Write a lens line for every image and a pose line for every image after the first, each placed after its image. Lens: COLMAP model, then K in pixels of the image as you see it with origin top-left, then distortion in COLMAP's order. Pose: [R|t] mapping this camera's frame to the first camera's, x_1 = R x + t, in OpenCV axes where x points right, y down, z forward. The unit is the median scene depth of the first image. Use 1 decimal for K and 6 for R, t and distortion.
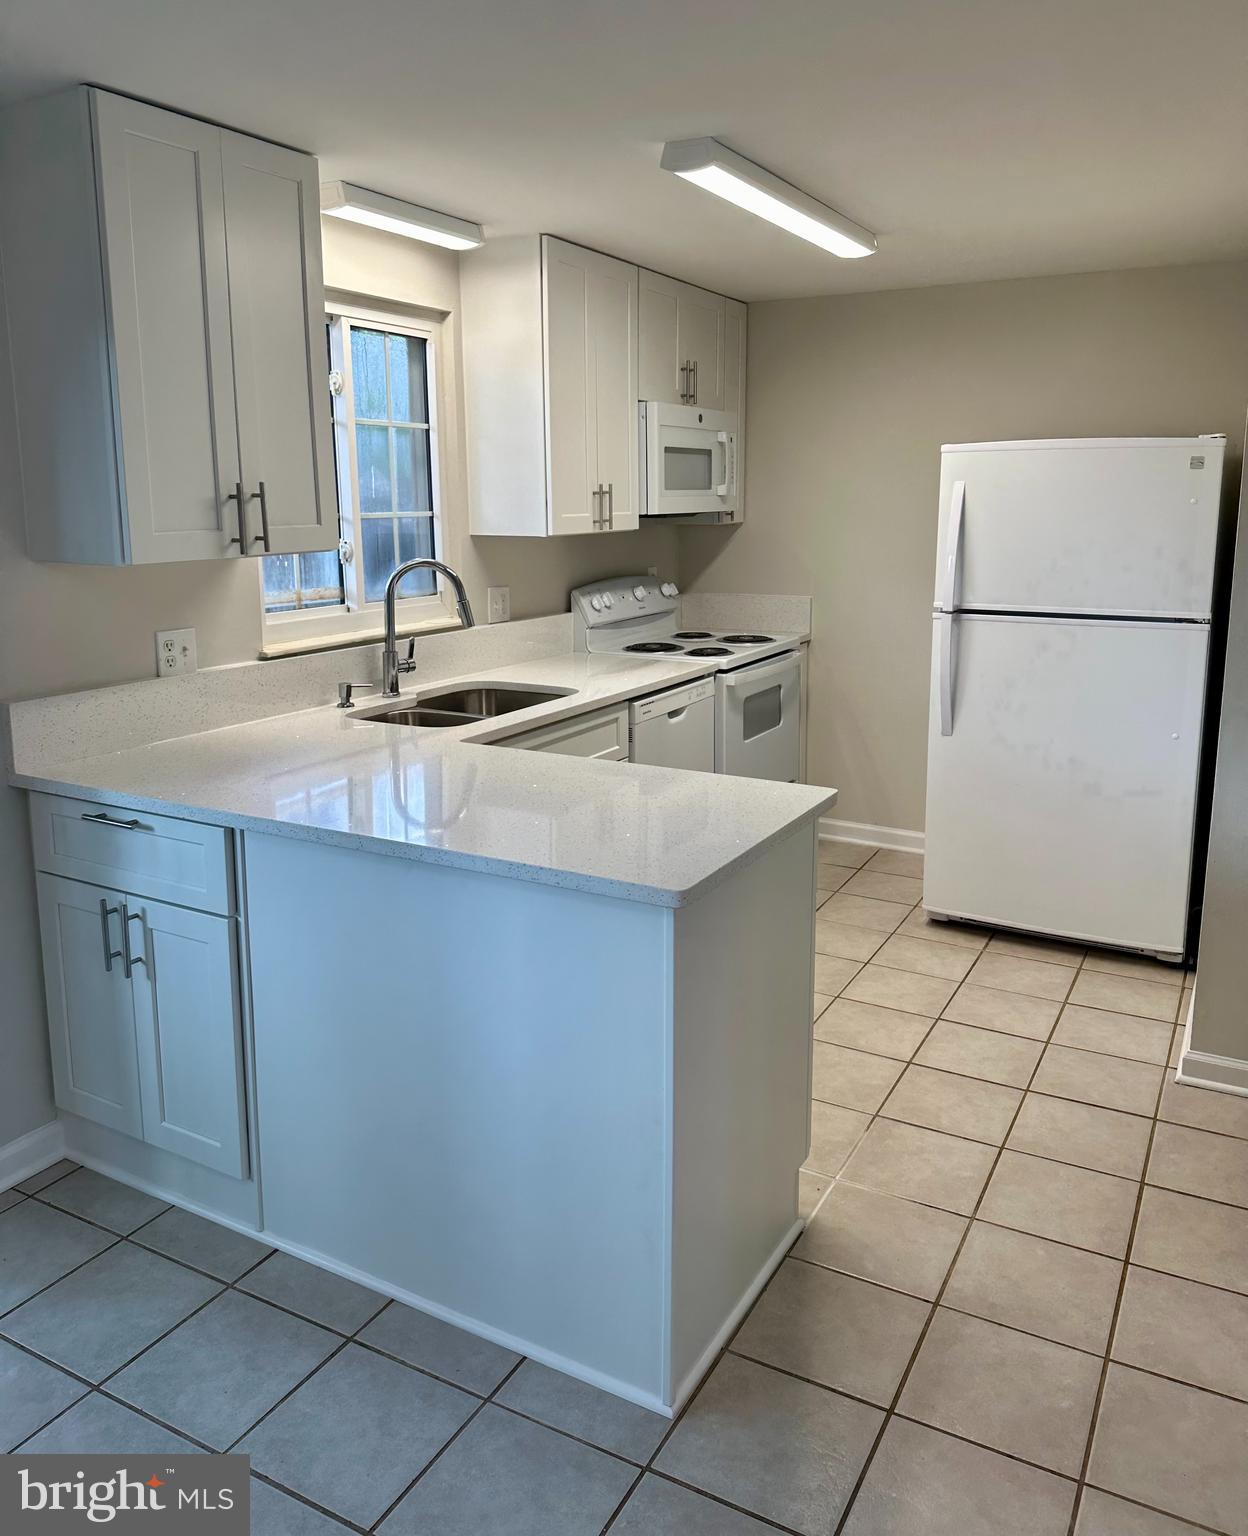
lens RADIAL K [[1172.1, 0, 624.5], [0, 1172.1, 712.8], [0, 0, 1]] dist [-0.001210, -0.006450]
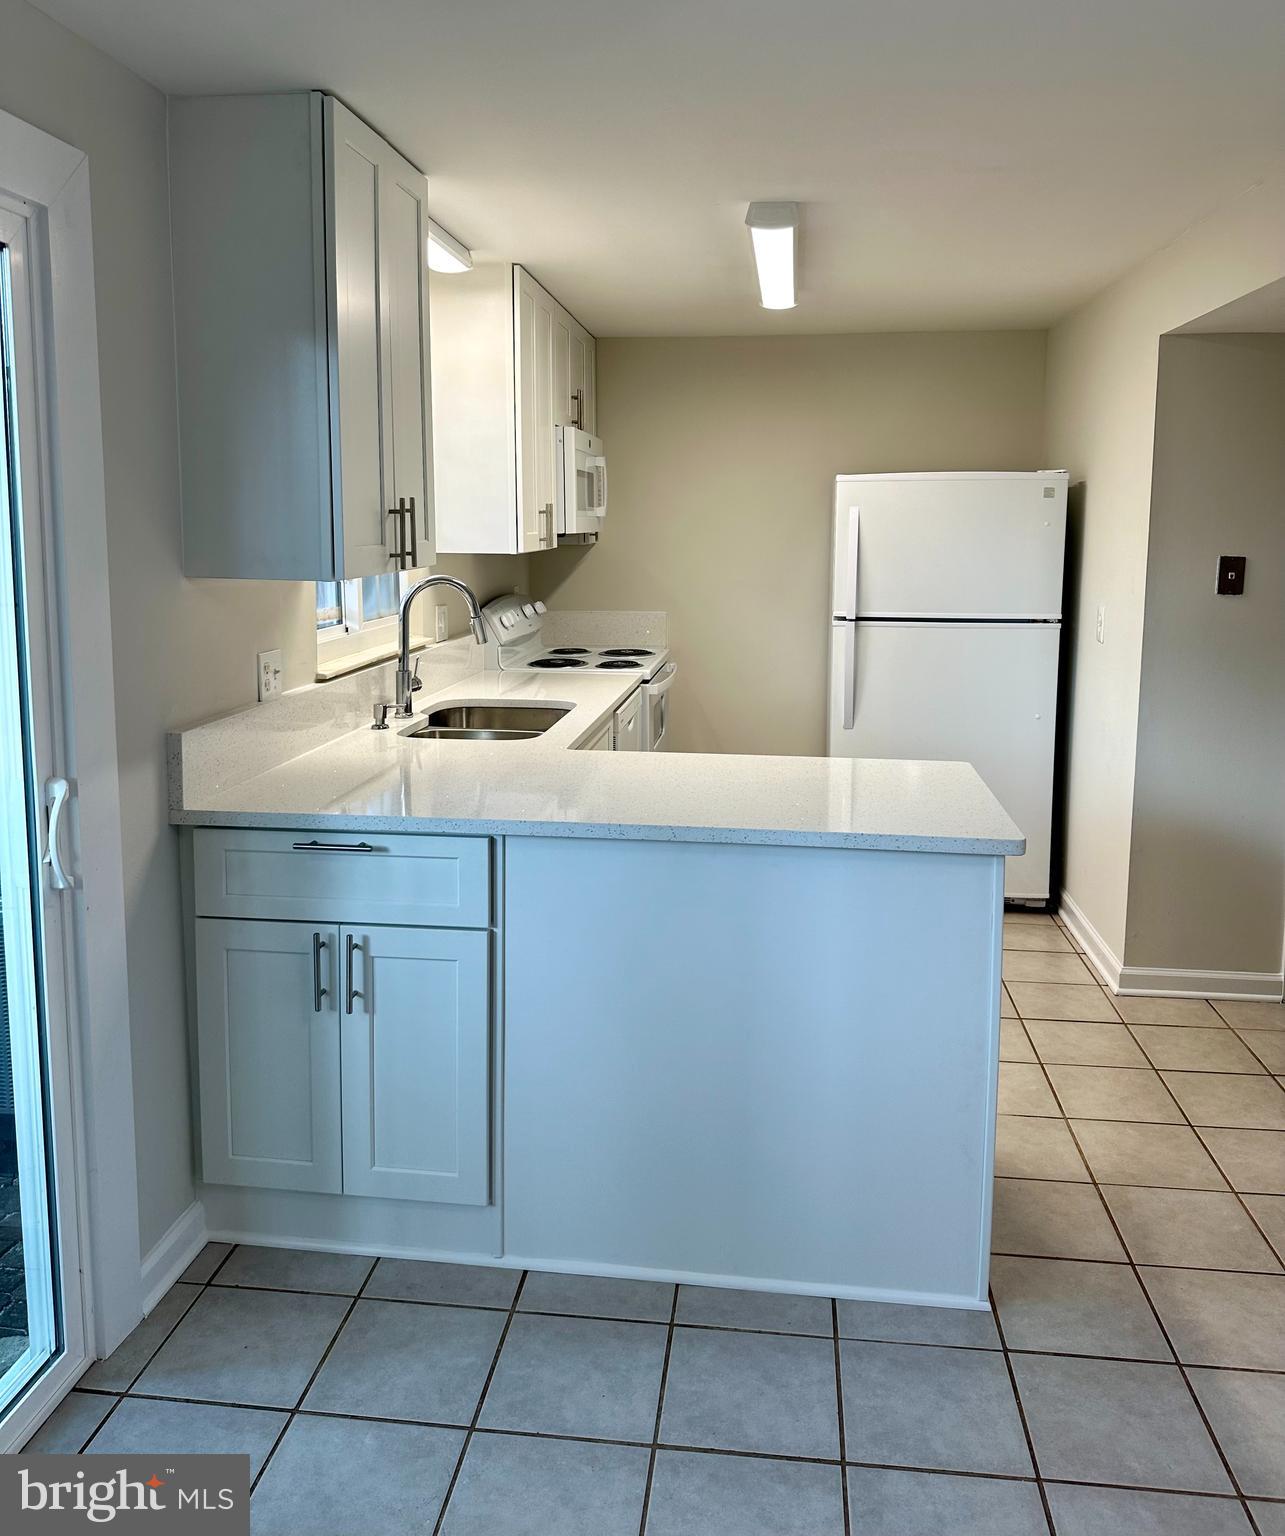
lens RADIAL K [[1203.3, 0, 643.9], [0, 1203.3, 674.1], [0, 0, 1]] dist [0.049284, -0.081578]
pose [[0.926549, -0.039640, 0.374081, -0.389145], [0.060686, 0.997158, -0.044646, 0.007643], [-0.371248, 0.064068, 0.926321, -0.007402]]
